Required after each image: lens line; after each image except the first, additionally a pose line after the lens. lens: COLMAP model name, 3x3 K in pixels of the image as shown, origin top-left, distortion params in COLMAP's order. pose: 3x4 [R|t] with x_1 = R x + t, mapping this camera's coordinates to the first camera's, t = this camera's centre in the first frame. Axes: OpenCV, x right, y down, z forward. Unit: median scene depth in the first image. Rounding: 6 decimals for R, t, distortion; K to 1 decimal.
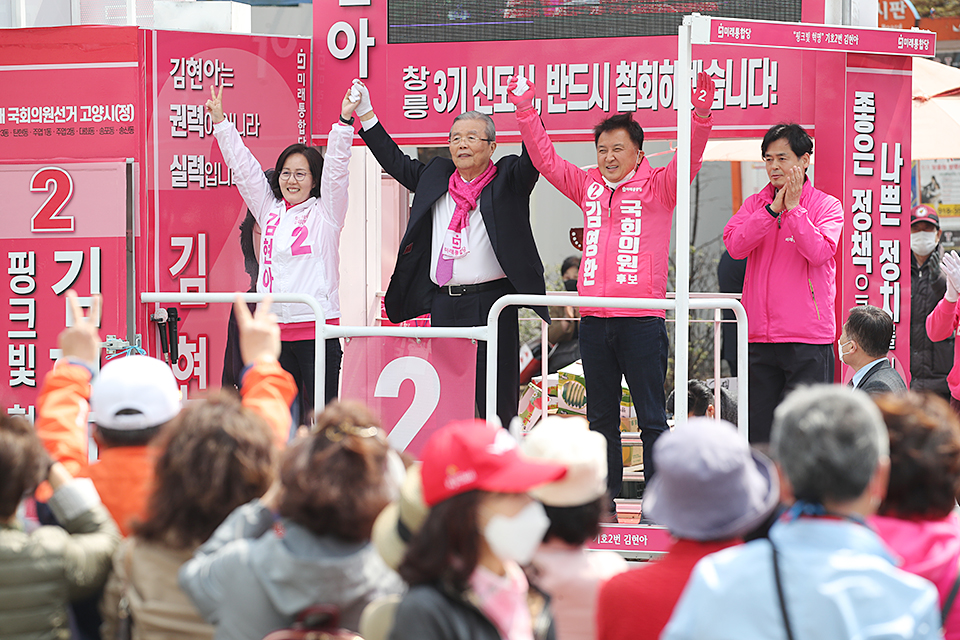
lens RADIAL K [[5449.2, 0, 535.2], [0, 5449.2, 319.3], [0, 0, 1]] dist [1.283719, -15.550280]
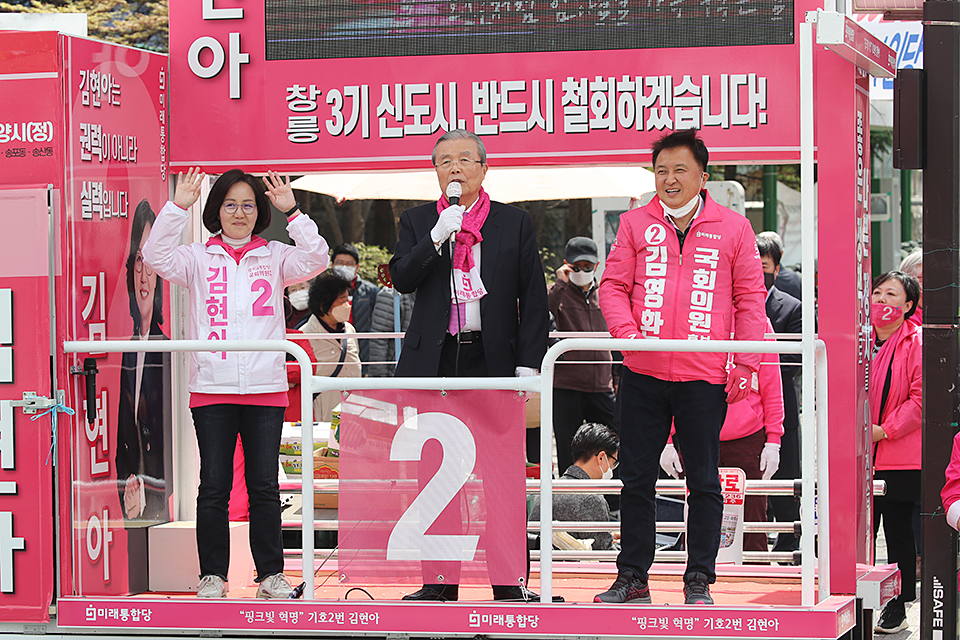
lens RADIAL K [[3207.0, 0, 480.0], [0, 3207.0, 320.0], [0, 0, 1]] dist [-0.112881, -0.565750]
pose [[0.939419, -0.013359, 0.342510, -0.179704], [0.014538, 0.999894, -0.000874, -0.006723], [-0.342462, 0.005801, 0.939514, 0.503699]]
